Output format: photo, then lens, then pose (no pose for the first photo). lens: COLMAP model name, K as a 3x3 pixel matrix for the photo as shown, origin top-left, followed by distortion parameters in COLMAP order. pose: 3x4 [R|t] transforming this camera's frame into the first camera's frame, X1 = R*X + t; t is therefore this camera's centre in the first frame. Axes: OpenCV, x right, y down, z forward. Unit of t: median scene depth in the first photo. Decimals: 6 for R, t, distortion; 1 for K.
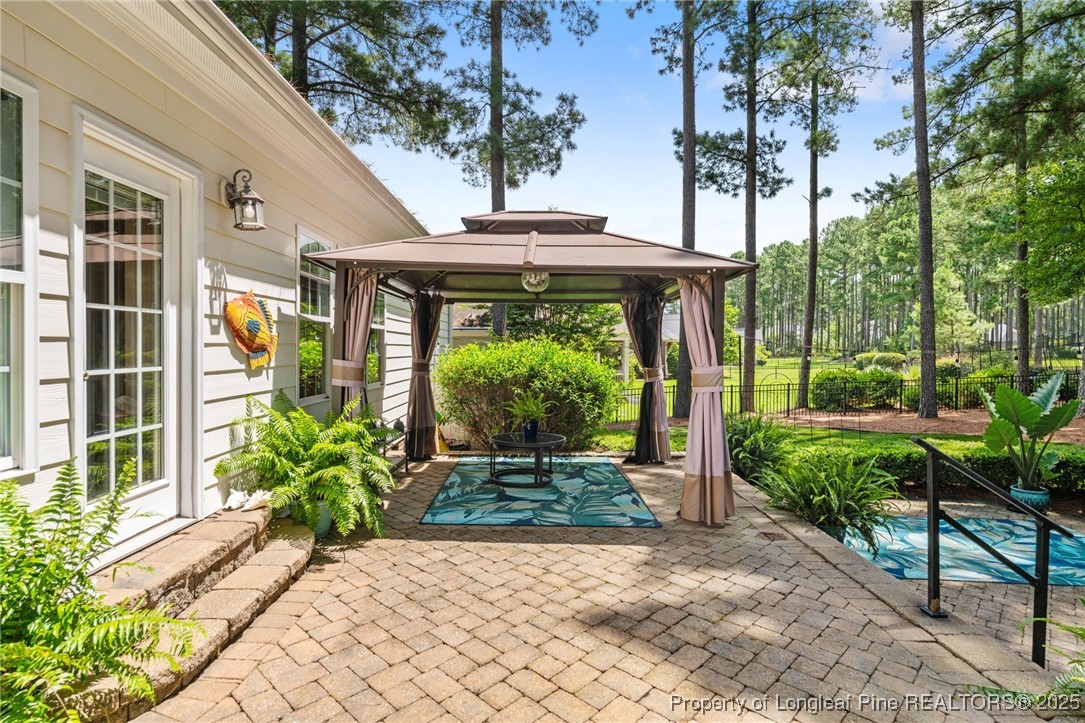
lens RADIAL K [[540.6, 0, 542.3], [0, 540.6, 350.7], [0, 0, 1]] dist [0.002488, 0.000101]
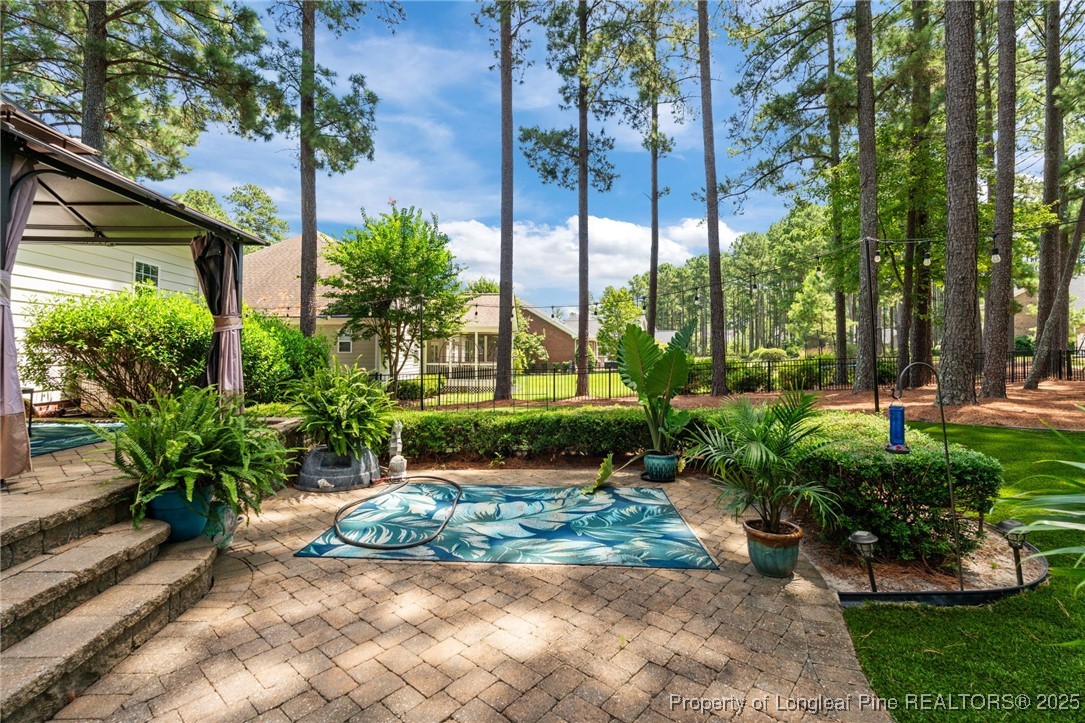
lens RADIAL K [[483.6, 0, 538.0], [0, 483.6, 340.2], [0, 0, 1]] dist [-0.002214, -0.000345]
pose [[0.998441, 0.000673, 0.055806, 0.292569], [0.000943, 0.999581, -0.028923, 0.040905], [-0.055802, 0.028931, 0.998023, 0.088500]]
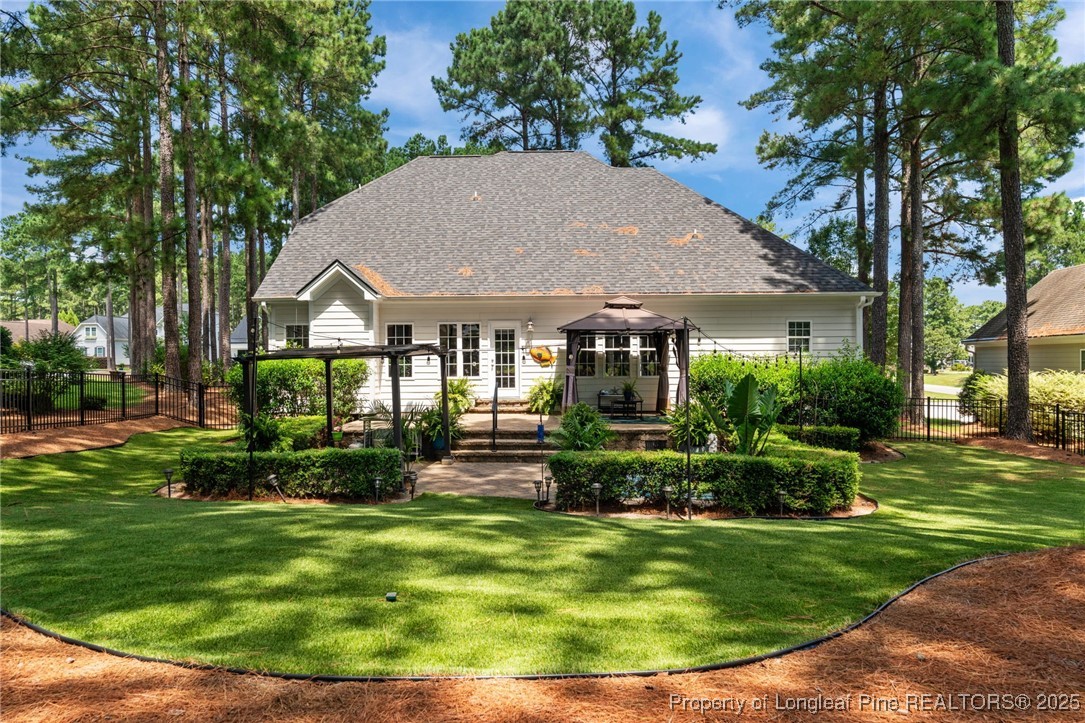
lens RADIAL K [[709.2, 0, 542.5], [0, 709.2, 361.5], [0, 0, 1]] dist [0.002384, -0.000476]
pose [[-0.025149, -0.001662, -0.999682, 1.084007], [0.000616, 0.999998, -0.001678, 0.003427], [0.999684, -0.000658, -0.025148, 0.276204]]
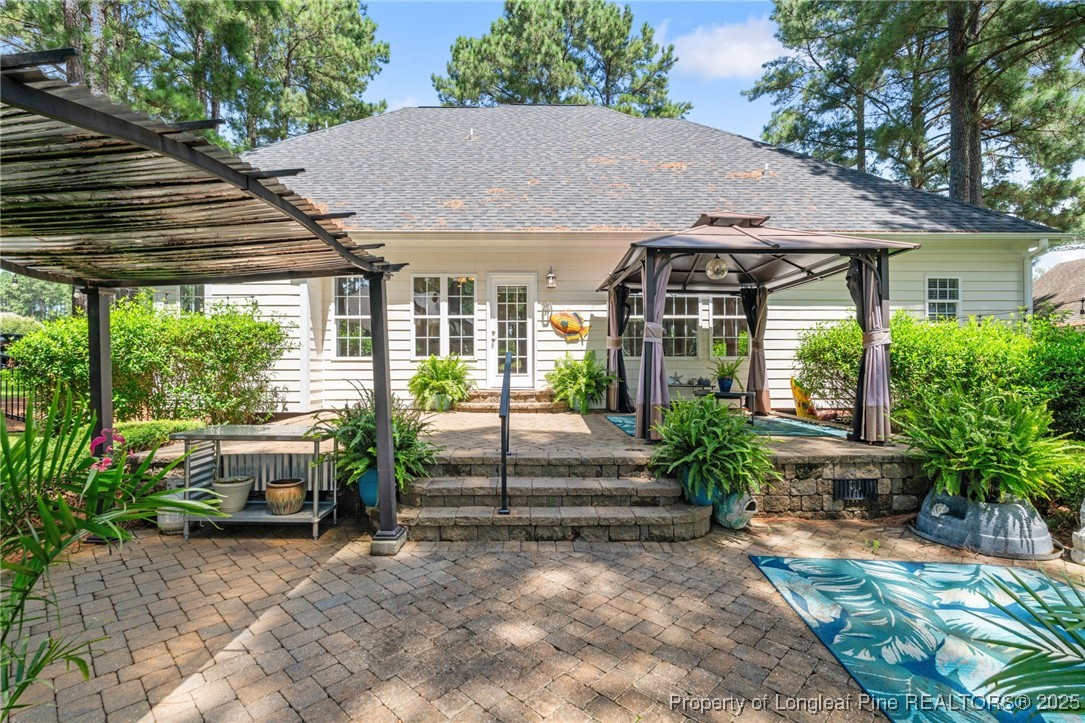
lens RADIAL K [[513.6, 0, 541.0], [0, 513.6, 353.5], [0, 0, 1]] dist [-0.002071, -0.001164]
pose [[0.008272, -0.028218, -0.999568, 0.454150], [-0.003886, 0.999593, -0.028251, 0.040081], [0.999958, 0.004118, 0.008159, 0.209304]]
